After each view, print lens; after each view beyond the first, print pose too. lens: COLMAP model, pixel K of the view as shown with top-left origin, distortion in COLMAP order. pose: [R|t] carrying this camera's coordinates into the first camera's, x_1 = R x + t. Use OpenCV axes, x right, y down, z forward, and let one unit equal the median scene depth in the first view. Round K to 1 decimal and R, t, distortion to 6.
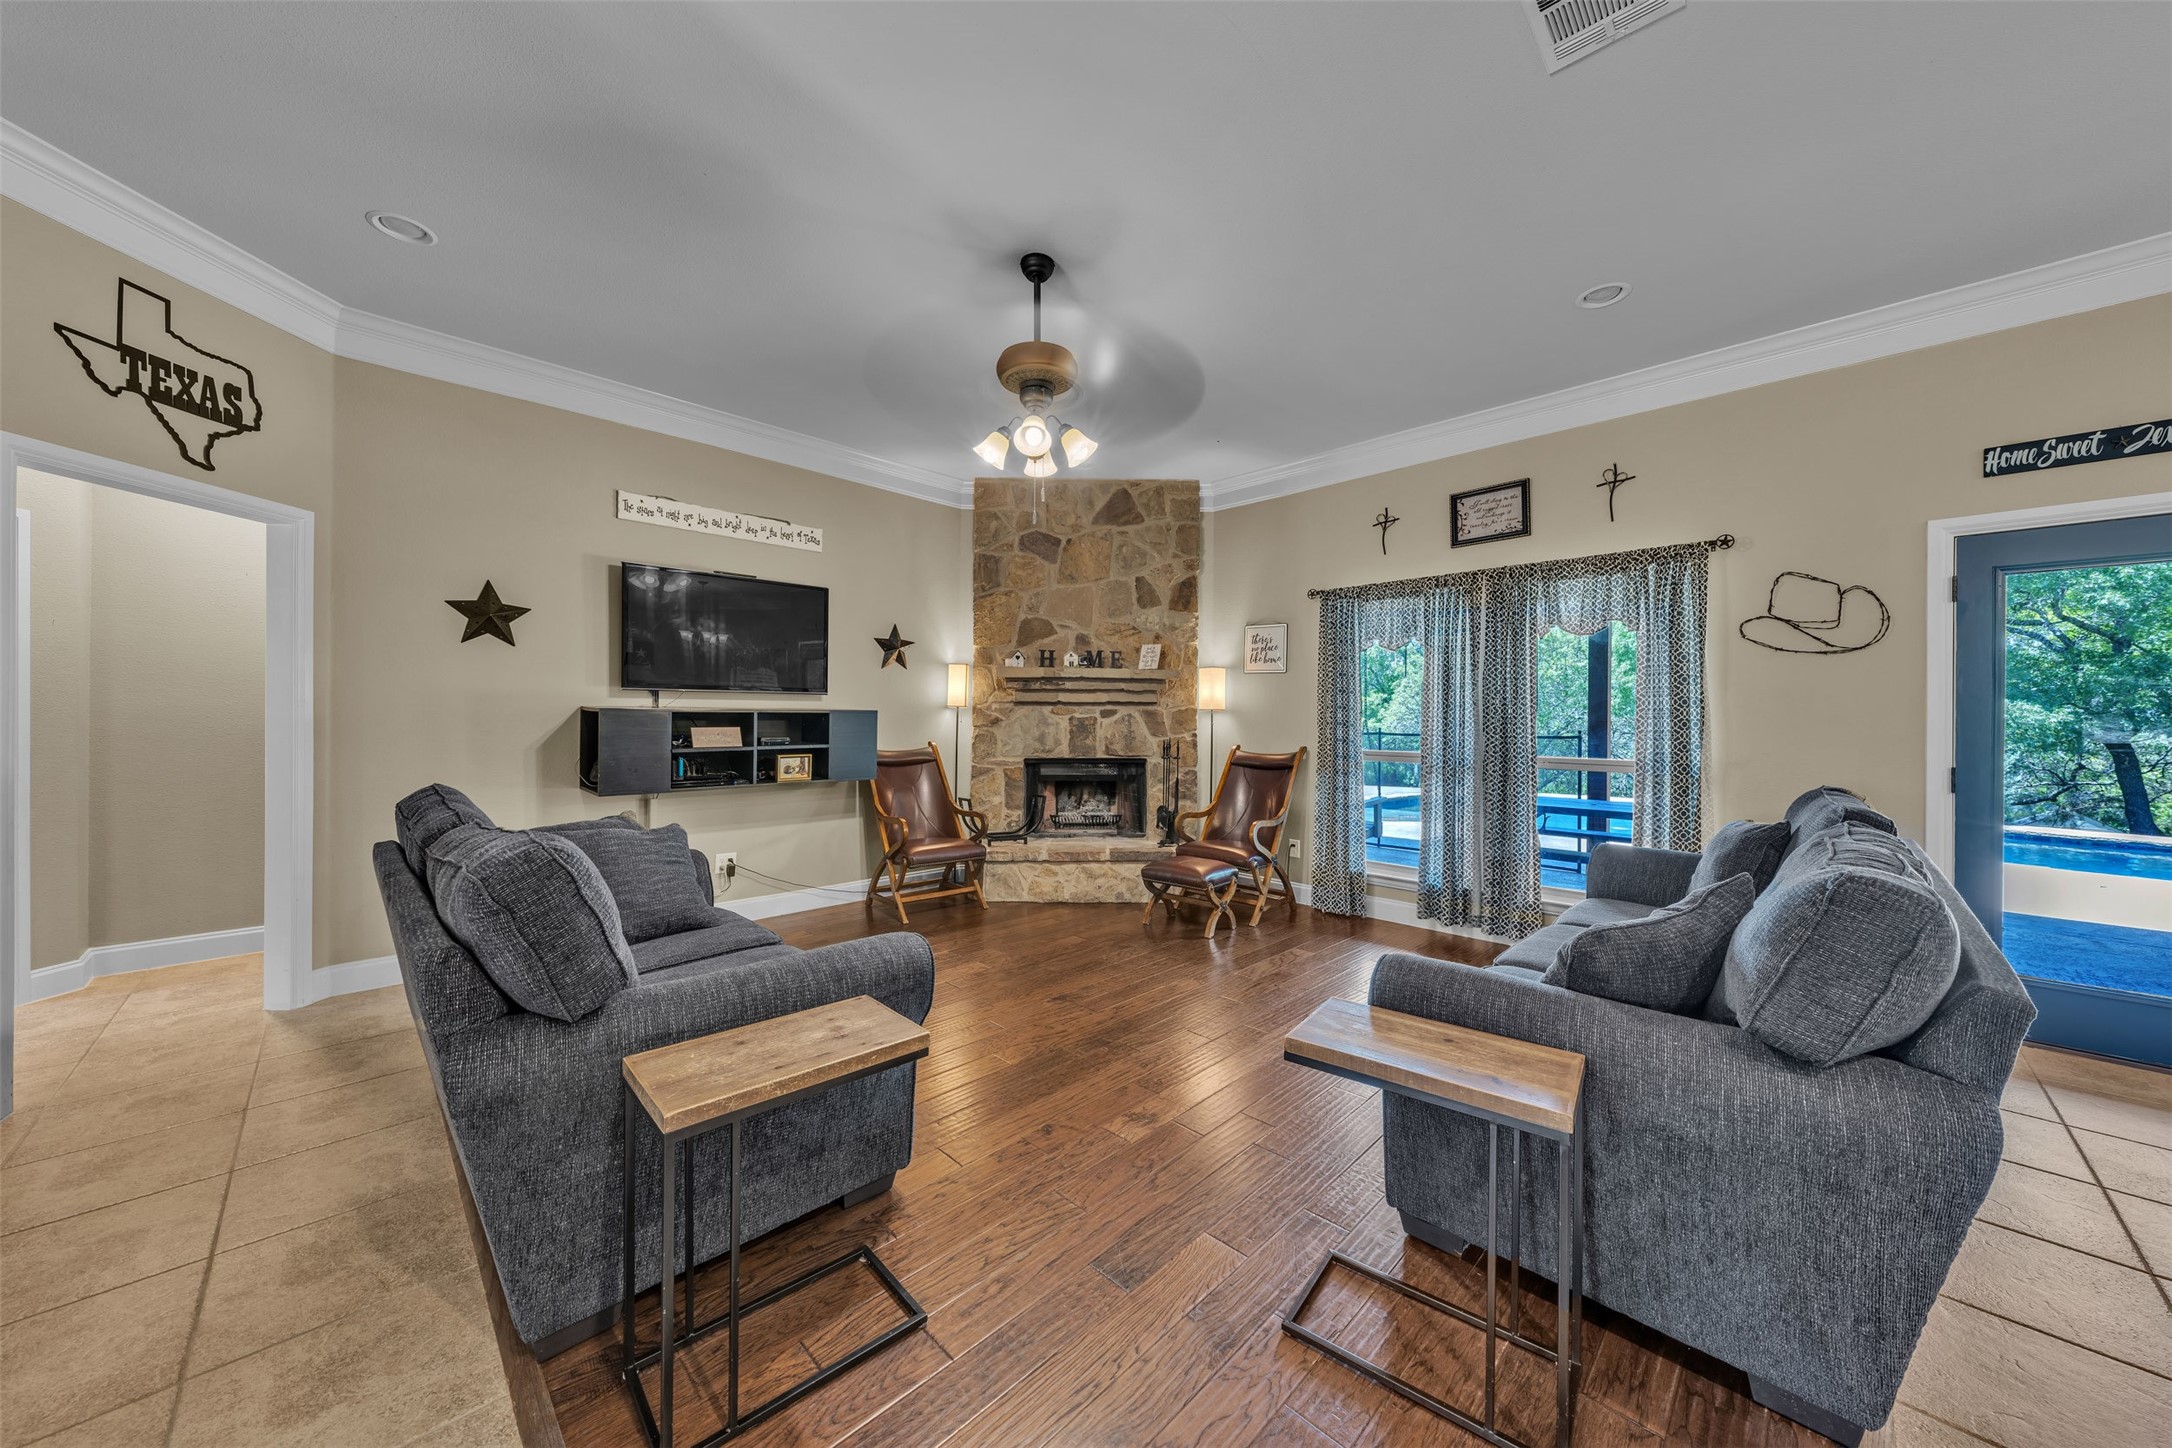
lens RADIAL K [[742.6, 0, 1083.3], [0, 742.6, 709.7], [0, 0, 1]] dist [0.002739, 0.000210]
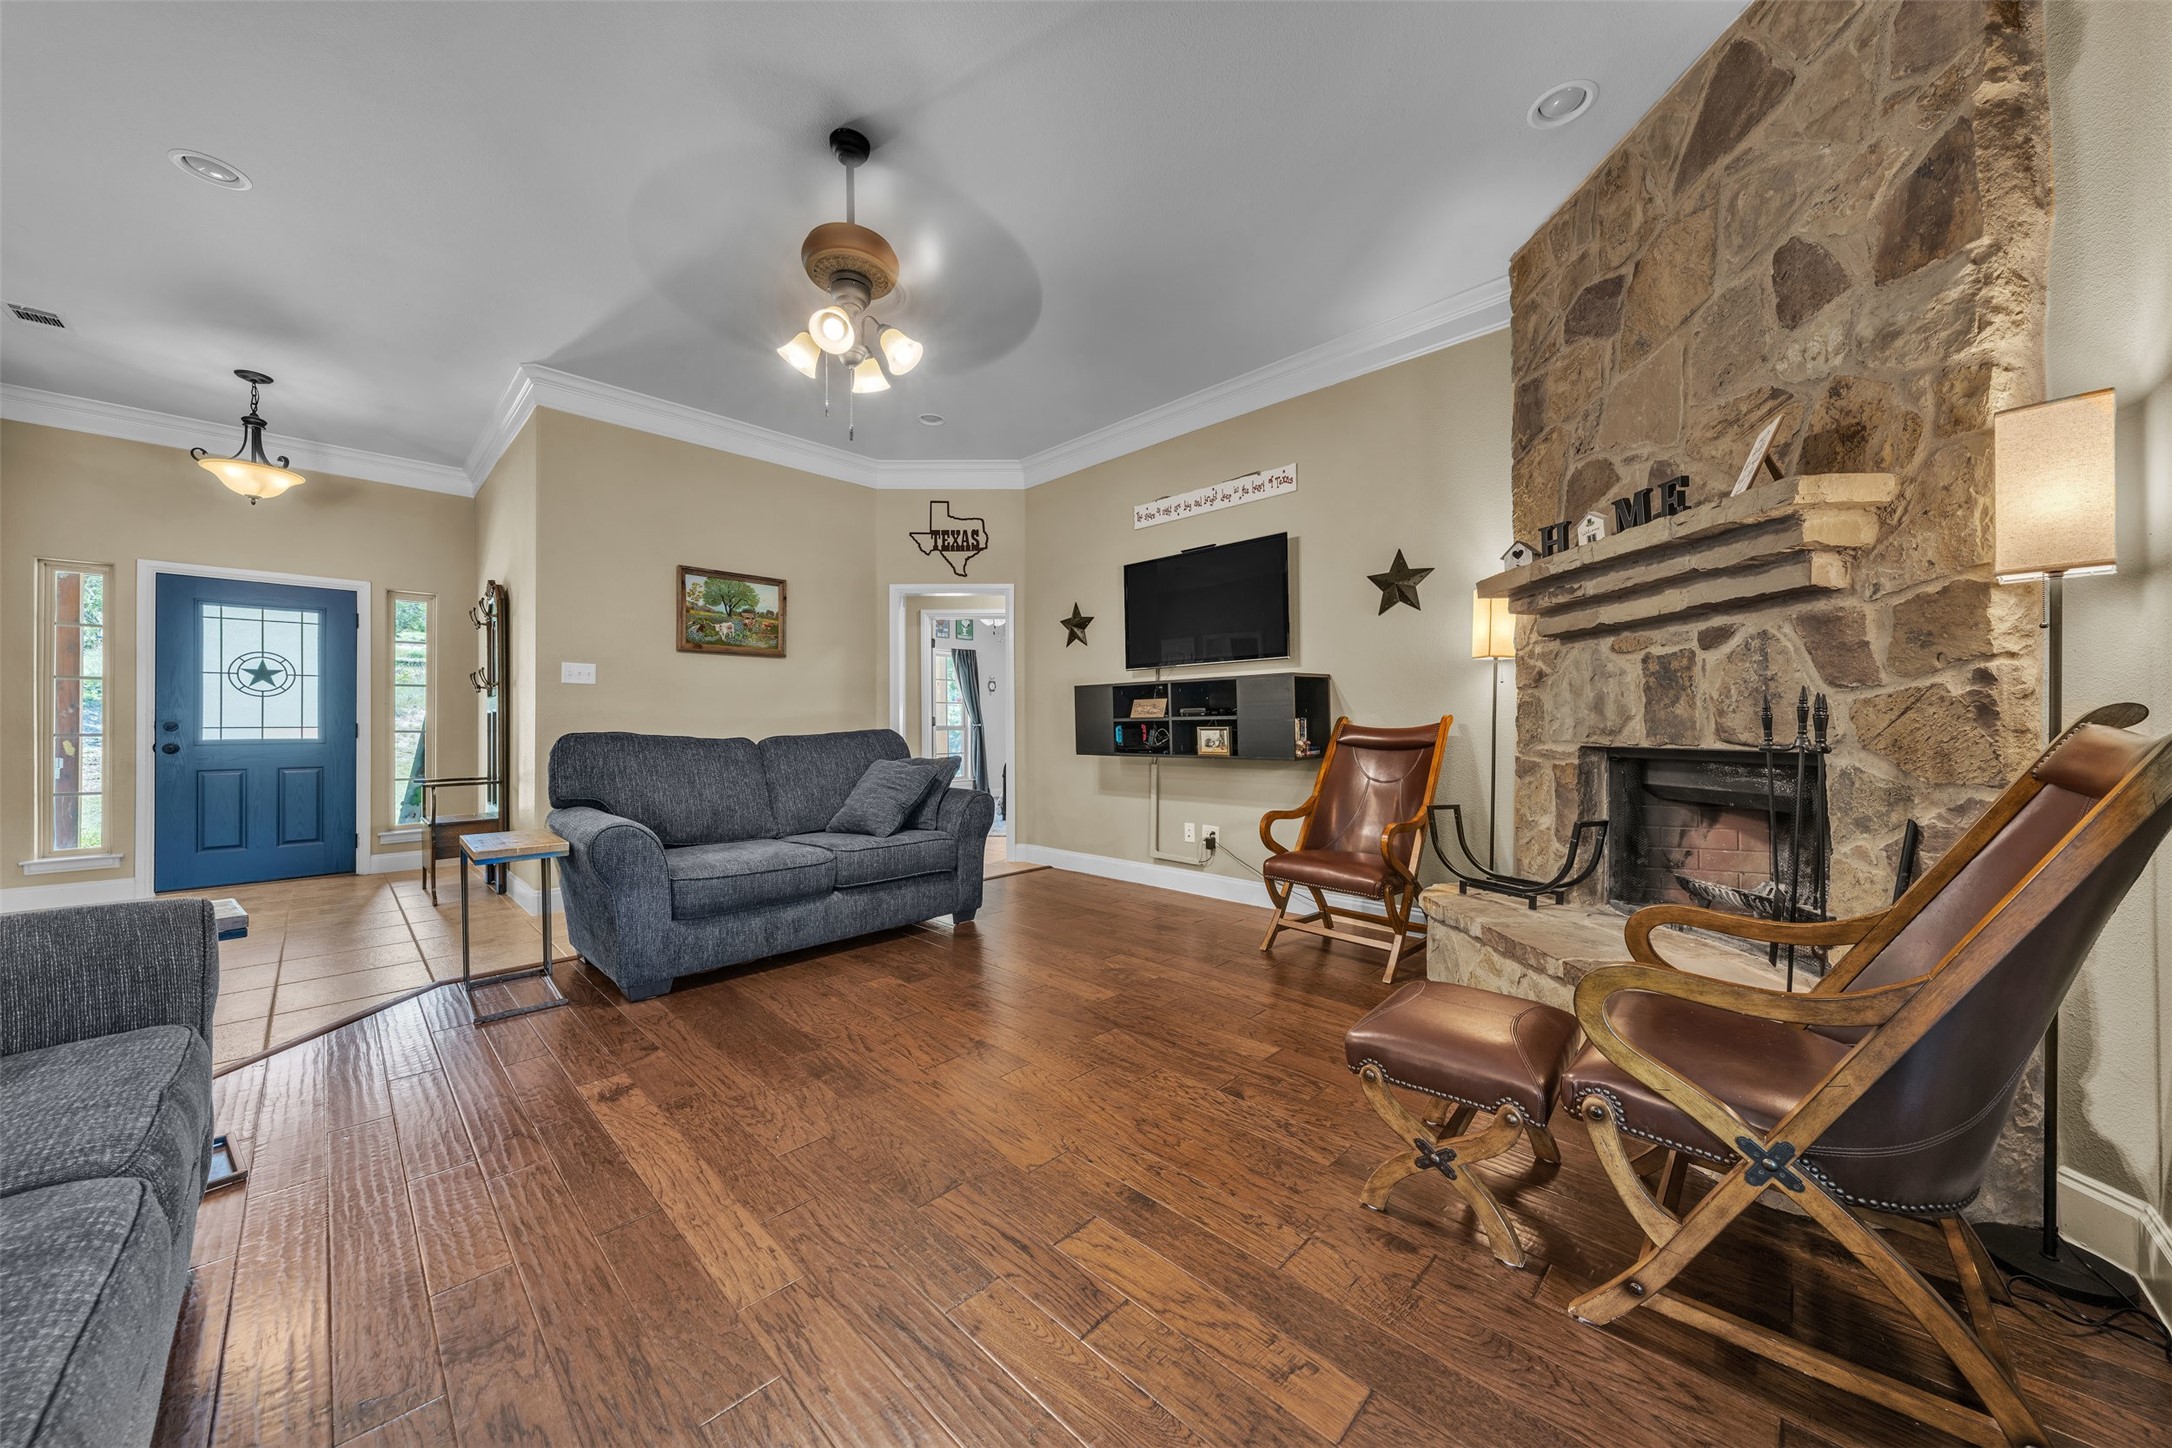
lens RADIAL K [[742.6, 0, 1083.3], [0, 742.6, 709.7], [0, 0, 1]] dist [0.002739, 0.000210]
pose [[0.021492, -0.028298, -0.999368, 0.522204], [0.014201, 0.999507, -0.027996, 0.062027], [0.999668, -0.013590, 0.021883, 0.808585]]
